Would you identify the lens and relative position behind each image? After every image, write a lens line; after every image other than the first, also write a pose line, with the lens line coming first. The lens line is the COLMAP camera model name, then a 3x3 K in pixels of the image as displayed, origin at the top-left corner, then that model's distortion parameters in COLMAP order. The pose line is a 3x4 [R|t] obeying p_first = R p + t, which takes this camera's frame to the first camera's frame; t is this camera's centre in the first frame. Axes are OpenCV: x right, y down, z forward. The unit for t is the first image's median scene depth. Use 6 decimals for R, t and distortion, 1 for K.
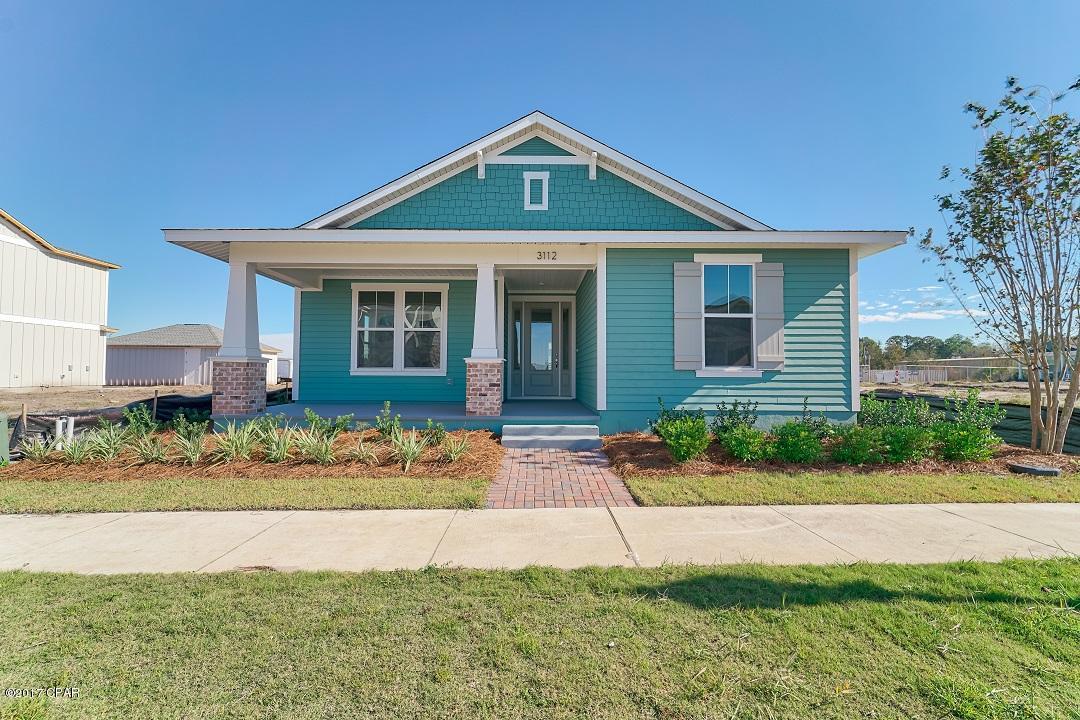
lens RADIAL K [[432.2, 0, 545.9], [0, 432.2, 361.1], [0, 0, 1]] dist [-0.002898, 0.002445]
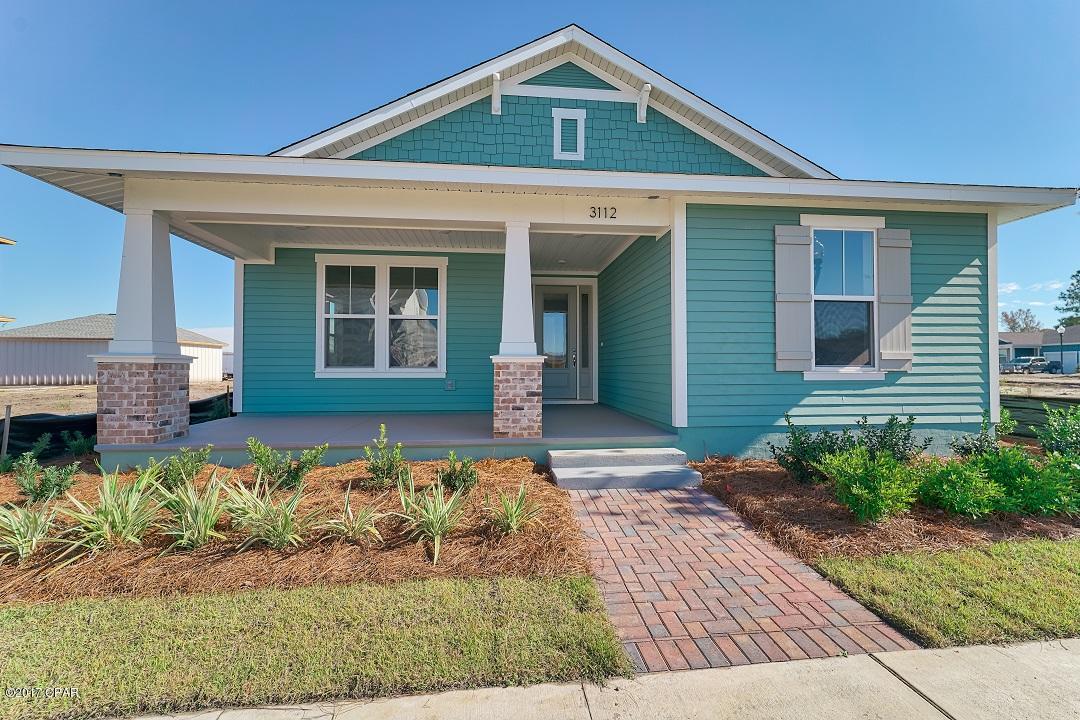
lens RADIAL K [[432.2, 0, 549.5], [0, 432.2, 361.8], [0, 0, 1]] dist [-0.002898, 0.002445]
pose [[0.996130, -0.003875, 0.087802, -0.152100], [0.002341, 0.999843, 0.017568, -0.009131], [-0.087857, -0.017295, 0.995983, 0.291953]]
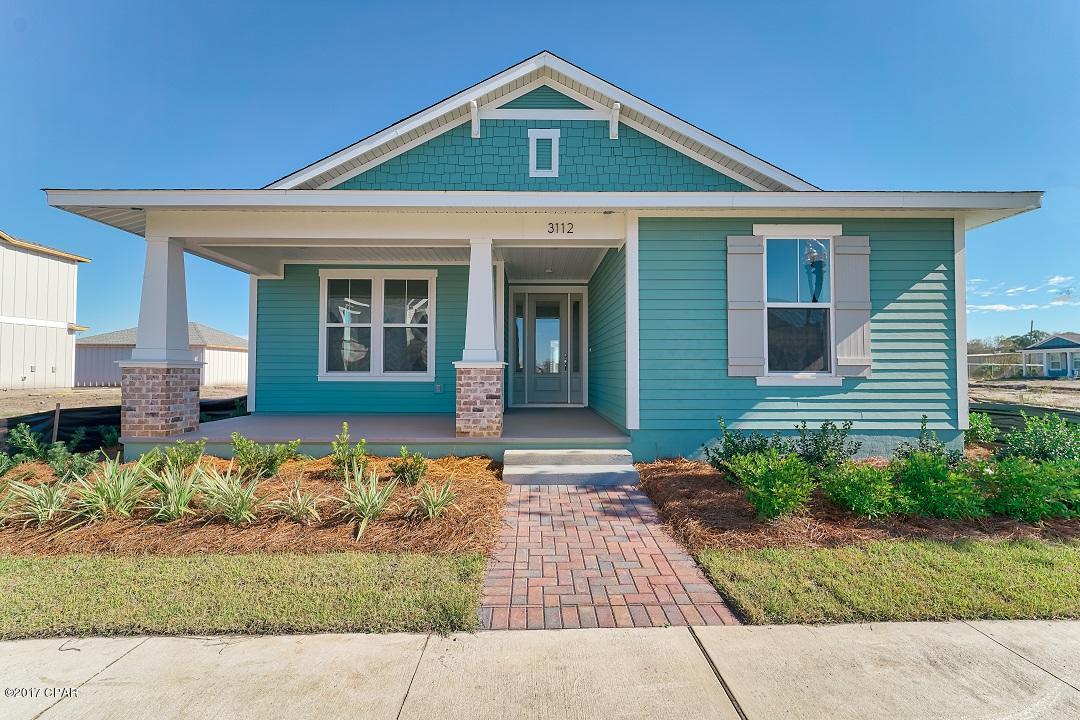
lens RADIAL K [[432.2, 0, 545.2], [0, 432.2, 361.2], [0, 0, 1]] dist [-0.002898, 0.002445]
pose [[0.999994, -0.002376, 0.002317, -0.027769], [0.002364, 0.999983, 0.005324, -0.011413], [-0.002330, -0.005318, 0.999983, 0.232350]]
